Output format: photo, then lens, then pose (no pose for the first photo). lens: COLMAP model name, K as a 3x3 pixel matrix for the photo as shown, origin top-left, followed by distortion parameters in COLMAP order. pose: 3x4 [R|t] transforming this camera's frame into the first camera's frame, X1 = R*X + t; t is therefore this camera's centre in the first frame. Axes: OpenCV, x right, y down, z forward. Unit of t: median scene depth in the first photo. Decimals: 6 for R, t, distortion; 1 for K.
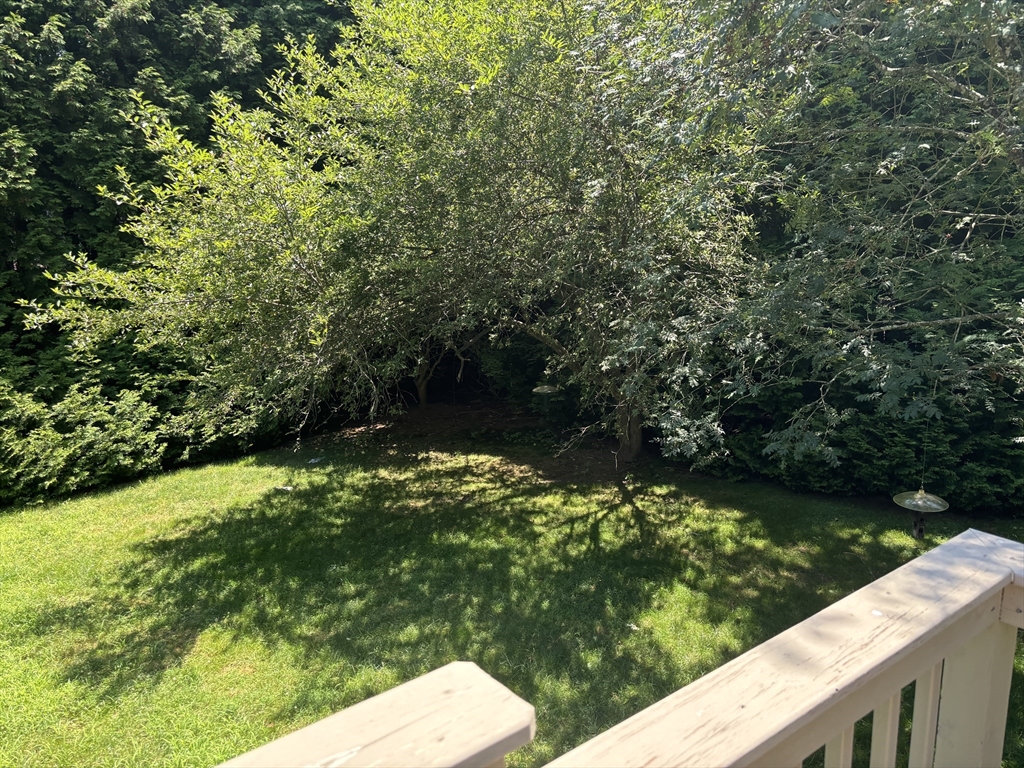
lens RADIAL K [[783.3, 0, 516.0], [0, 783.3, 390.4], [0, 0, 1]] dist [0.065495, -0.095956]
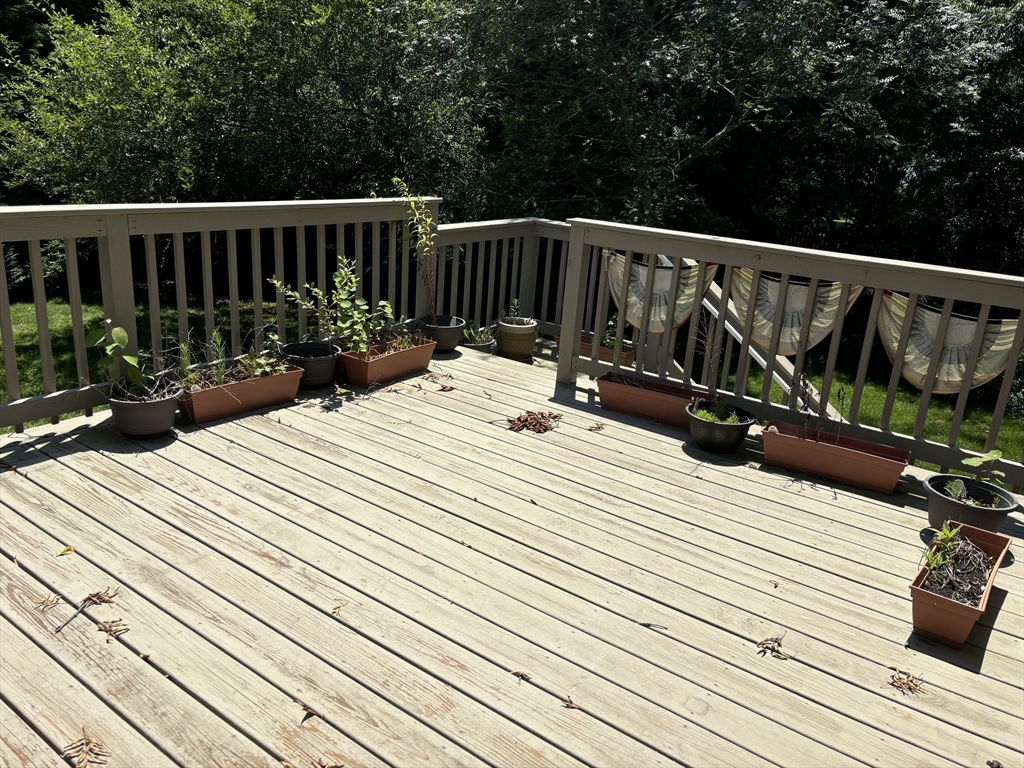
lens RADIAL K [[783.3, 0, 516.0], [0, 783.3, 390.4], [0, 0, 1]] dist [0.065495, -0.095956]
pose [[0.944746, -0.002267, 0.327796, -0.140590], [-0.035714, 0.993312, 0.109802, 0.112236], [-0.325852, -0.115442, 0.938346, -0.504091]]
